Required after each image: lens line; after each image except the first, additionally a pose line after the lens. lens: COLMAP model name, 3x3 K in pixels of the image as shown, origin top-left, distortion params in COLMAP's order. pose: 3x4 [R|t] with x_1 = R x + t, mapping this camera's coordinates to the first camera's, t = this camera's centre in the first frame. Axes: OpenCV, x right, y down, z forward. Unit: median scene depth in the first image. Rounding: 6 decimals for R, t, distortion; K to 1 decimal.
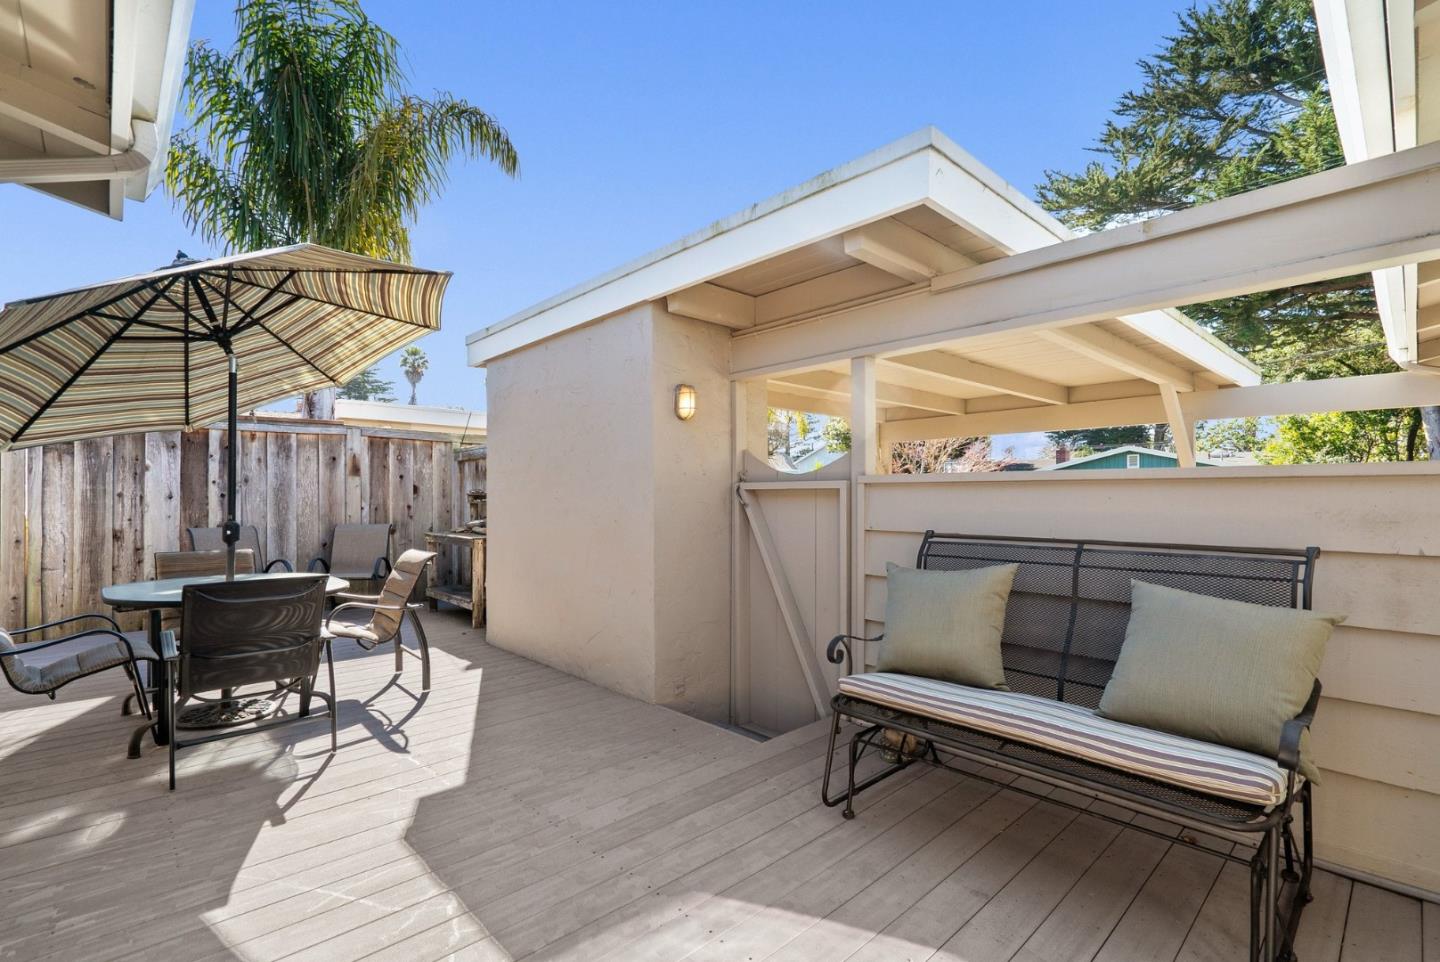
lens RADIAL K [[654.2, 0, 720.0], [0, 654.2, 481.0], [0, 0, 1]] dist [-0.001335, -0.000100]
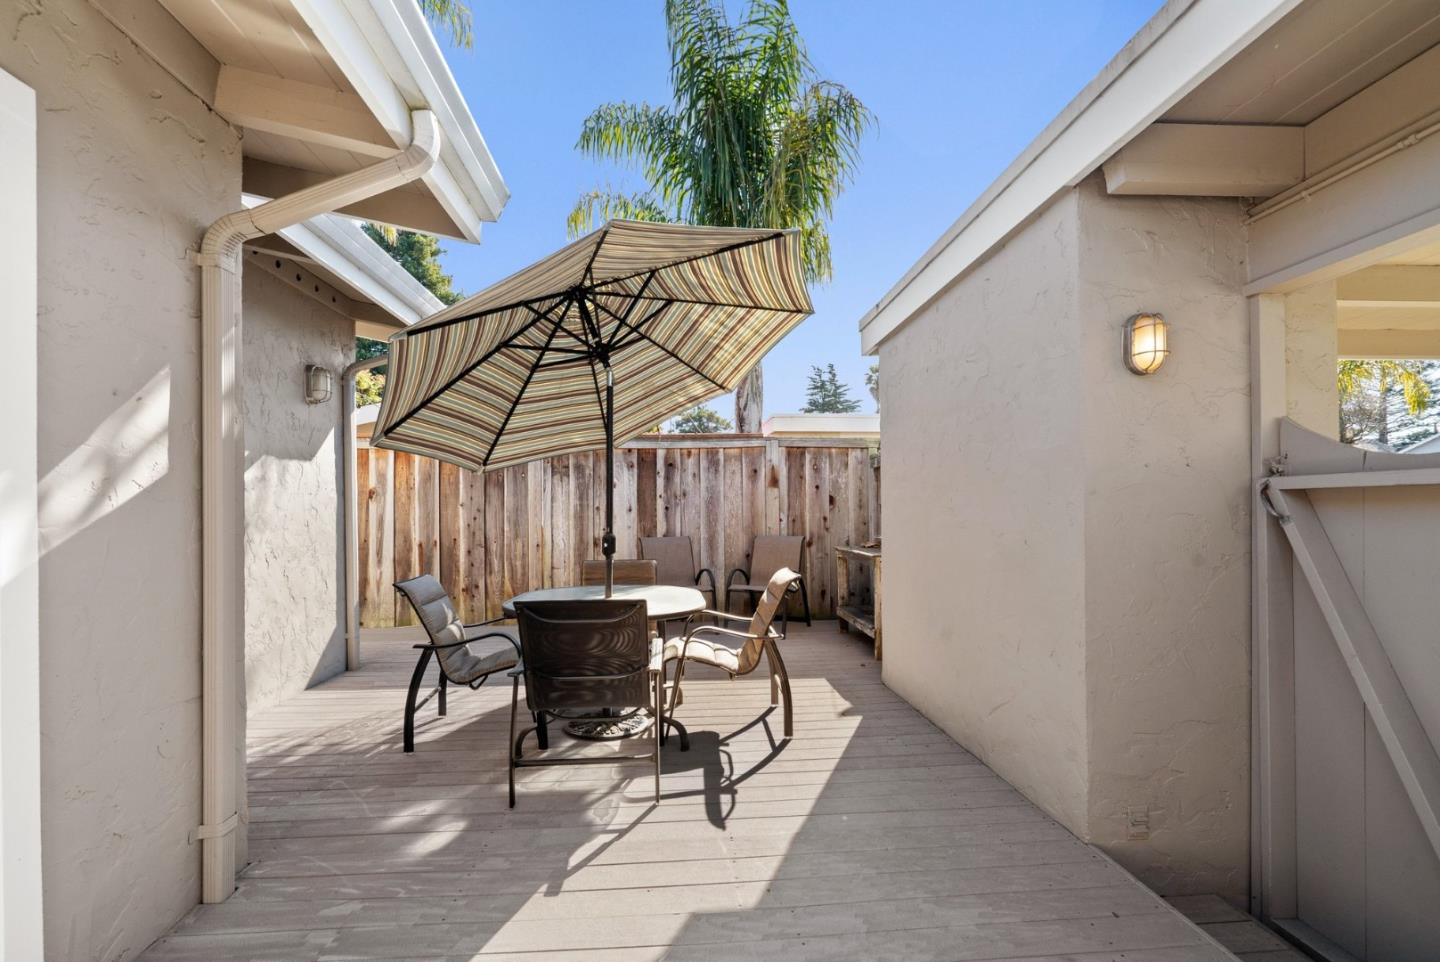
lens RADIAL K [[660.3, 0, 718.8], [0, 660.3, 508.2], [0, 0, 1]] dist [-0.002279, 0.000346]
pose [[0.773448, -0.008204, -0.633807, 0.023150], [0.024412, 0.999560, 0.016852, 0.007622], [0.633390, -0.028507, 0.773308, 0.272182]]
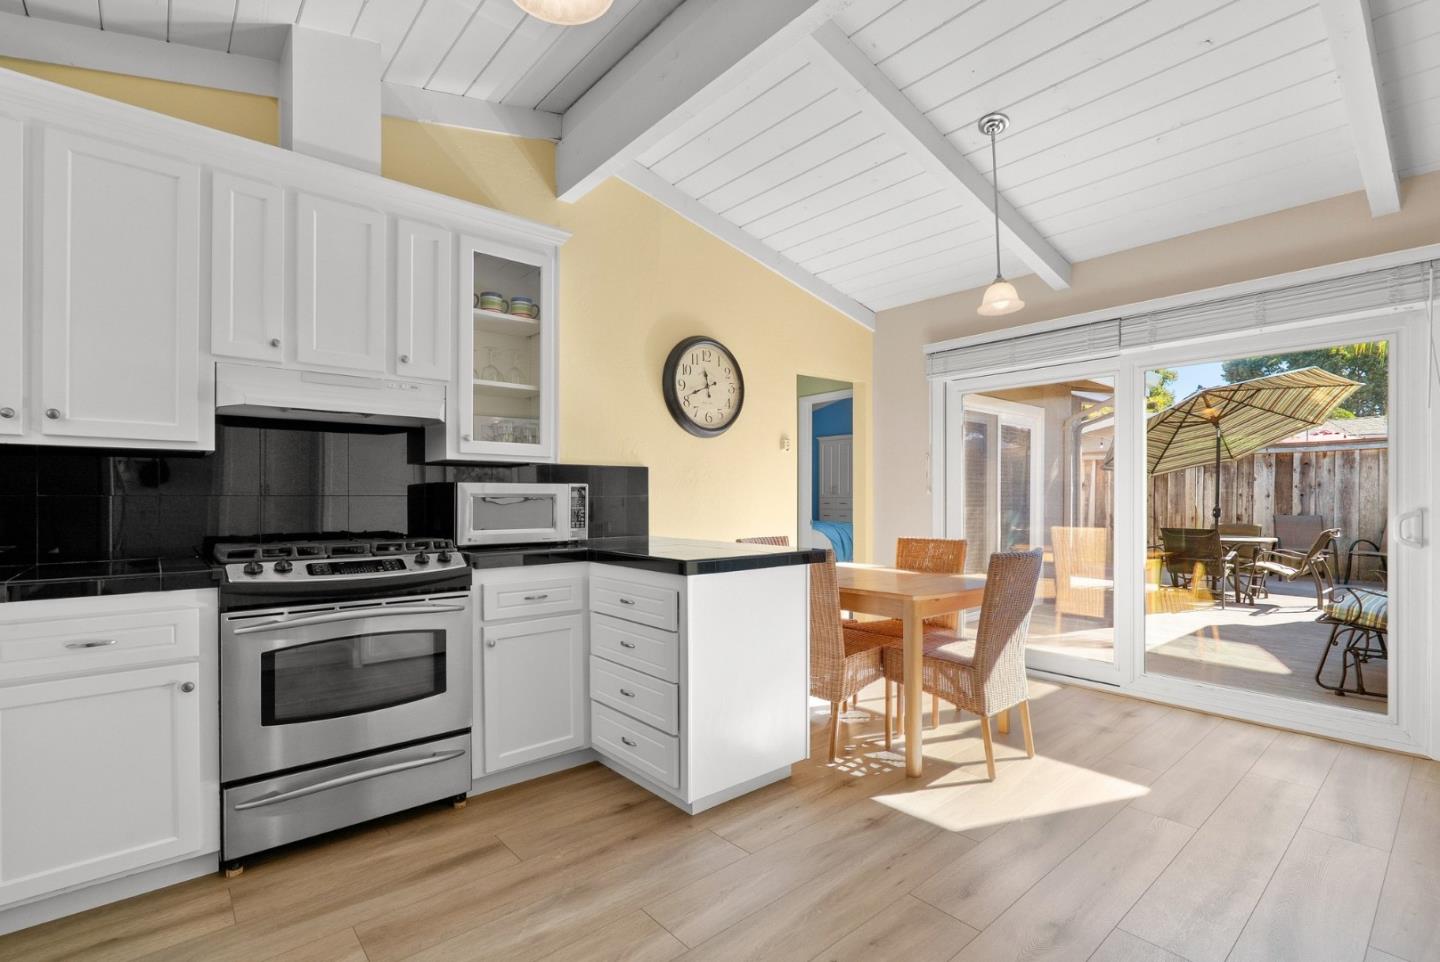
lens RADIAL K [[672.6, 0, 699.4], [0, 672.6, 475.9], [0, 0, 1]] dist [-0.002667, 0.000014]
pose [[-0.061398, -0.026907, -0.997751, 1.306123], [0.026447, 0.999242, -0.028575, -0.021954], [0.997763, -0.028142, -0.060639, -0.467989]]
